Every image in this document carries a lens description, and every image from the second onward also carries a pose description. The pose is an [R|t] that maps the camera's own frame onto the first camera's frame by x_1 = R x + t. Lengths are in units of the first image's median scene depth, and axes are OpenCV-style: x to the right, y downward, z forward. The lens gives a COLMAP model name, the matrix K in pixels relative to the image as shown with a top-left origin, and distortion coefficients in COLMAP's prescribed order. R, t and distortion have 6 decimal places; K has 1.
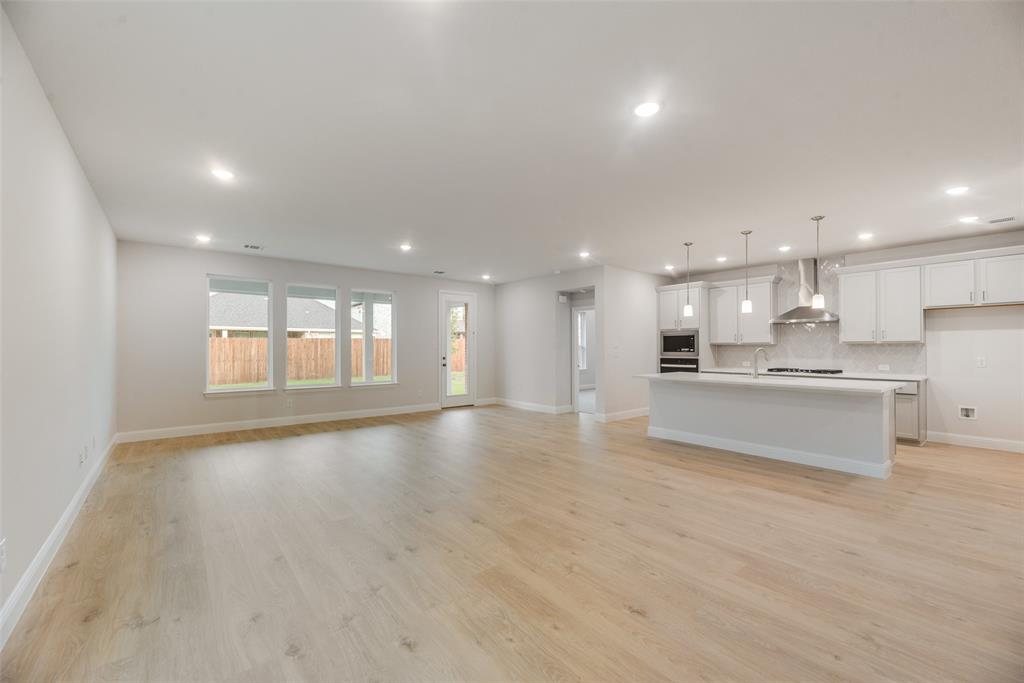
lens RADIAL K [[415.4, 0, 517.0], [0, 415.4, 346.0], [0, 0, 1]] dist [-0.001102, -0.000013]
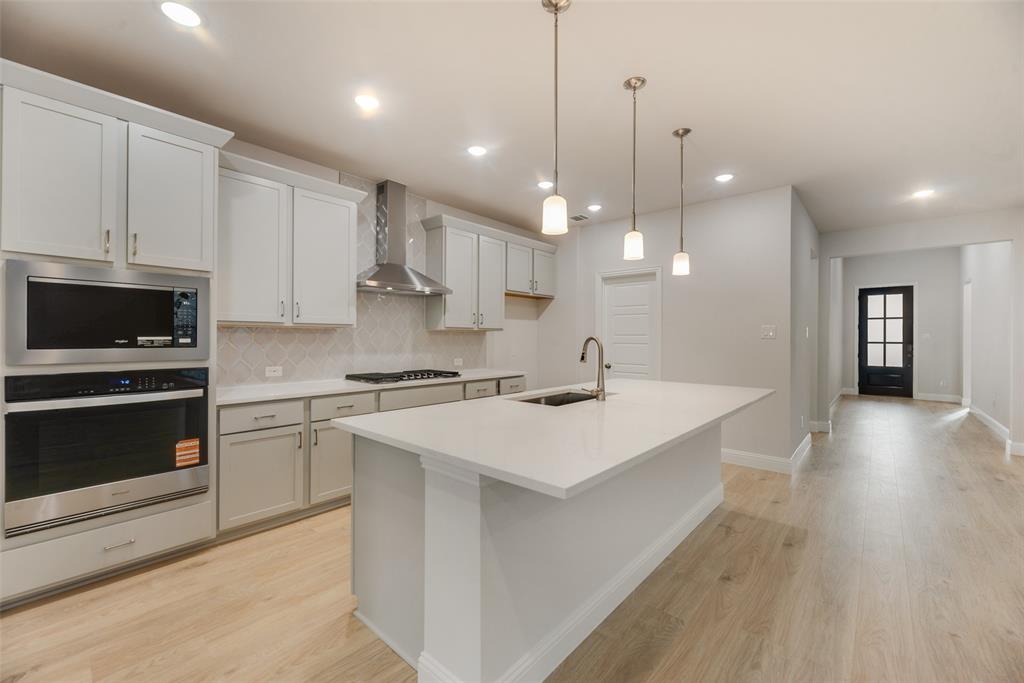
lens RADIAL K [[414.9, 0, 520.7], [0, 414.9, 338.8], [0, 0, 1]] dist [-0.000144, 0.000060]
pose [[-0.163248, -0.001982, 0.986583, 0.100368], [-0.010826, 0.999941, 0.000217, 0.007162], [-0.986526, -0.010645, -0.163260, 0.994178]]
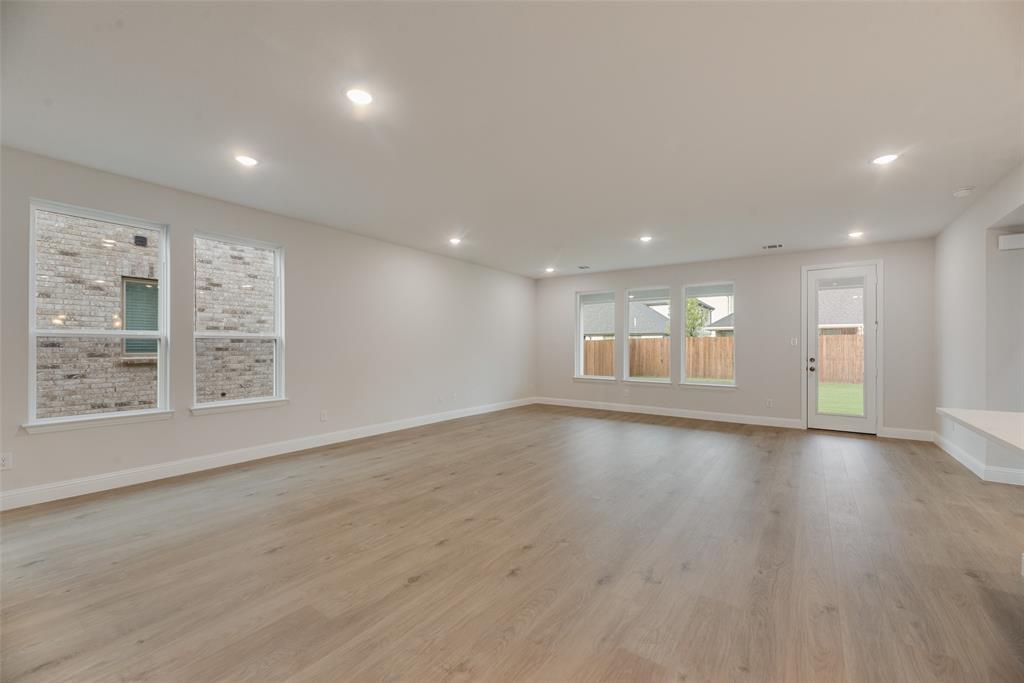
lens RADIAL K [[415.4, 0, 517.0], [0, 415.4, 346.0], [0, 0, 1]] dist [-0.001102, -0.000013]
pose [[0.262694, 0.000545, -0.964879, 0.546947], [0.001258, 0.999999, 0.000908, 0.005732], [0.964878, -0.001452, 0.262693, 0.444550]]
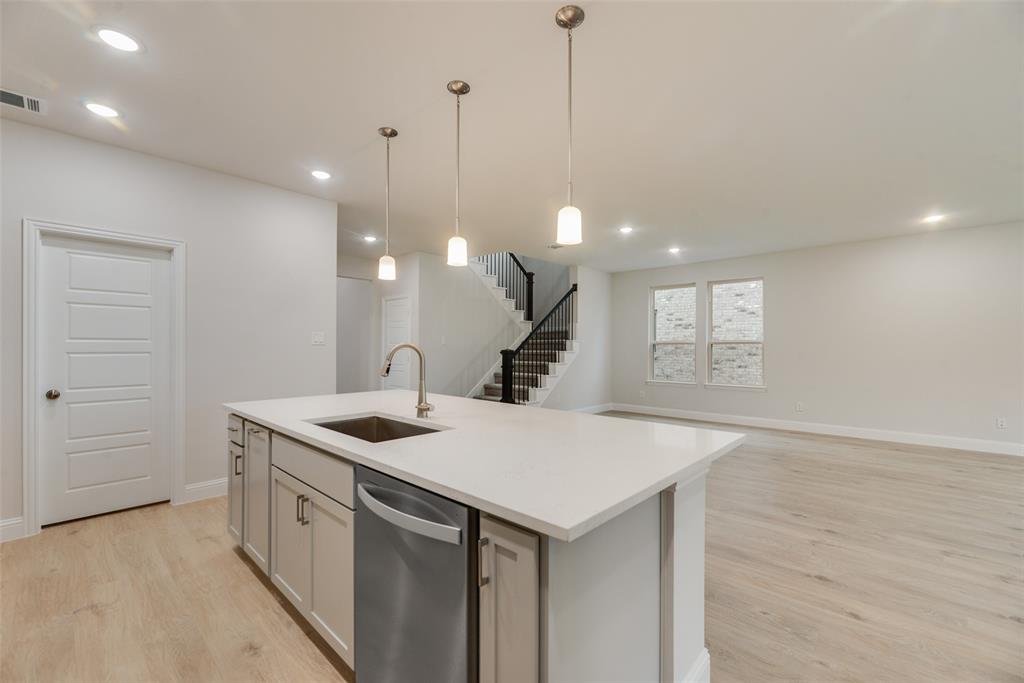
lens RADIAL K [[424.3, 0, 513.4], [0, 424.3, 346.9], [0, 0, 1]] dist [-0.002378, -0.000189]
pose [[-0.991248, -0.002870, -0.131985, 0.461096], [-0.002200, 0.999984, -0.005216, 0.008749], [0.131998, -0.004880, -0.991238, 1.215146]]
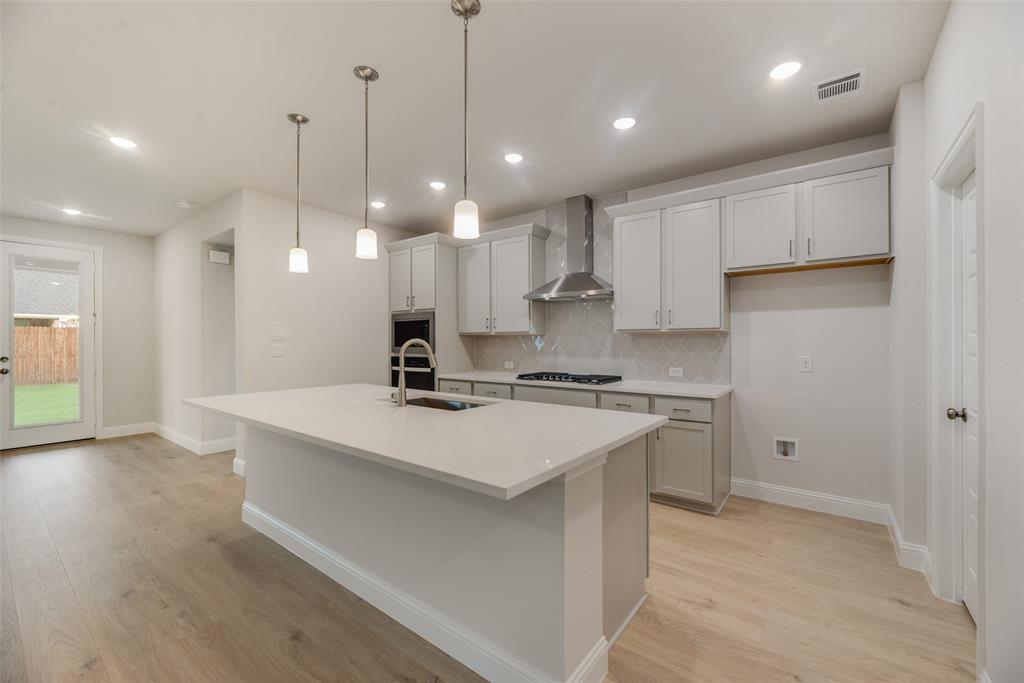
lens RADIAL K [[414.9, 0, 513.9], [0, 414.9, 342.9], [0, 0, 1]] dist [-0.002365, -0.000157]
pose [[0.974029, -0.000770, 0.226423, 0.502871], [-0.001045, 0.999968, 0.007894, 0.004317], [-0.226422, -0.007926, 0.973997, 0.448850]]
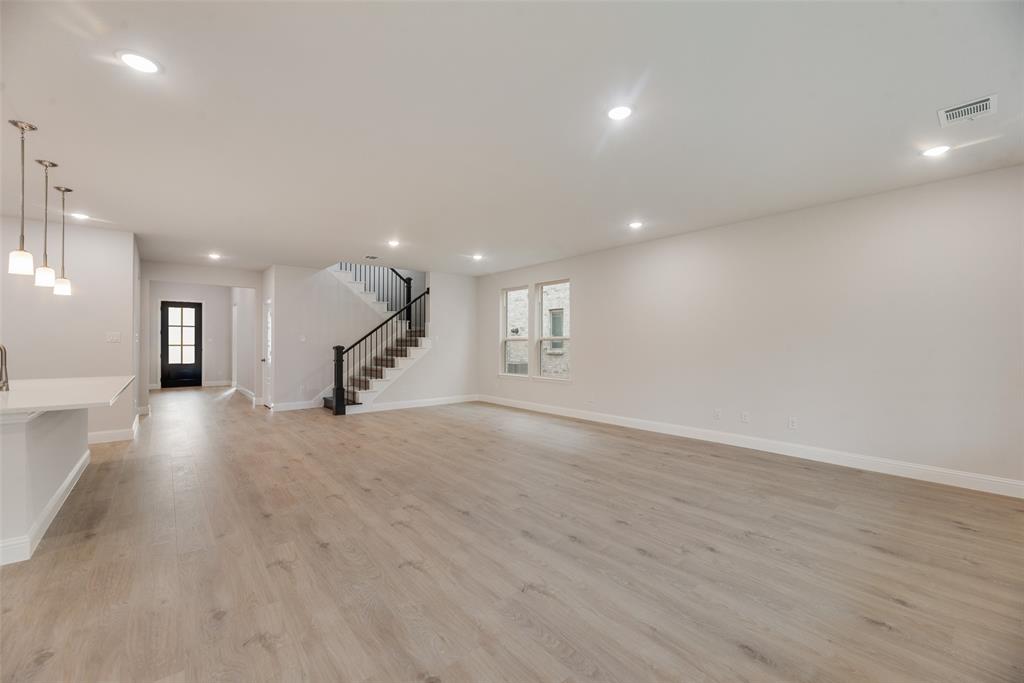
lens RADIAL K [[410.4, 0, 512.0], [0, 410.4, 341.5], [0, 0, 1]] dist [-0.002319, -0.000244]
pose [[-0.999919, -0.000450, -0.012698, -0.140469], [-0.000312, 0.999941, -0.010895, 0.010054], [0.012702, -0.010890, -0.999860, 1.368729]]
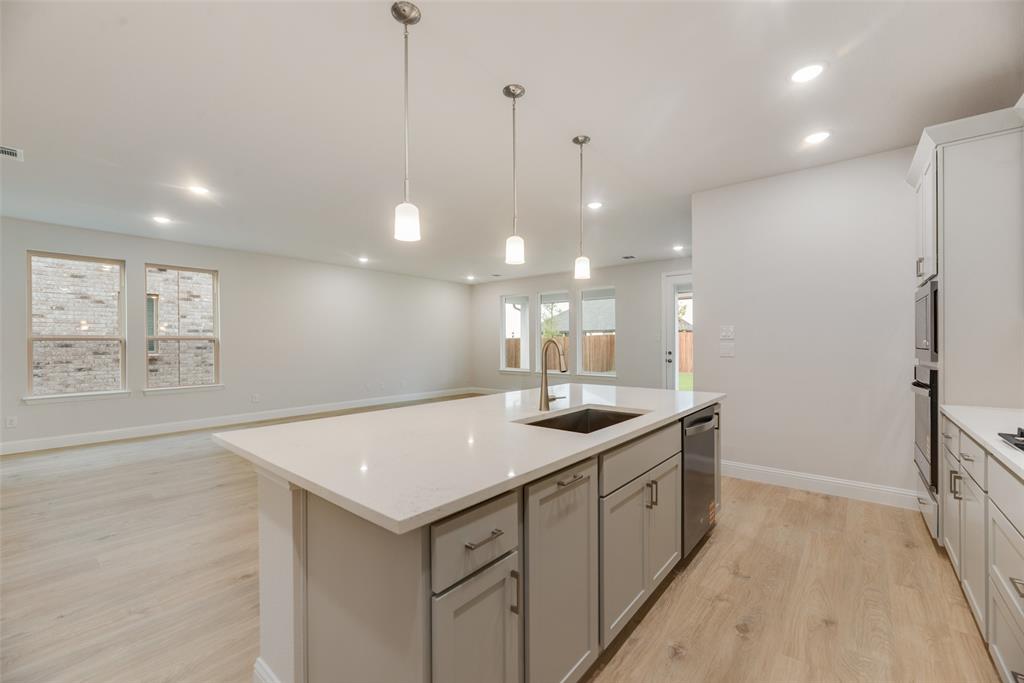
lens RADIAL K [[417.7, 0, 517.6], [0, 417.7, 343.4], [0, 0, 1]] dist [0.001167, 0.000005]
pose [[0.190224, 0.000828, -0.981740, 0.845290], [0.010429, 0.999942, 0.002864, 0.006470], [0.981685, -0.010783, 0.190204, 0.757358]]
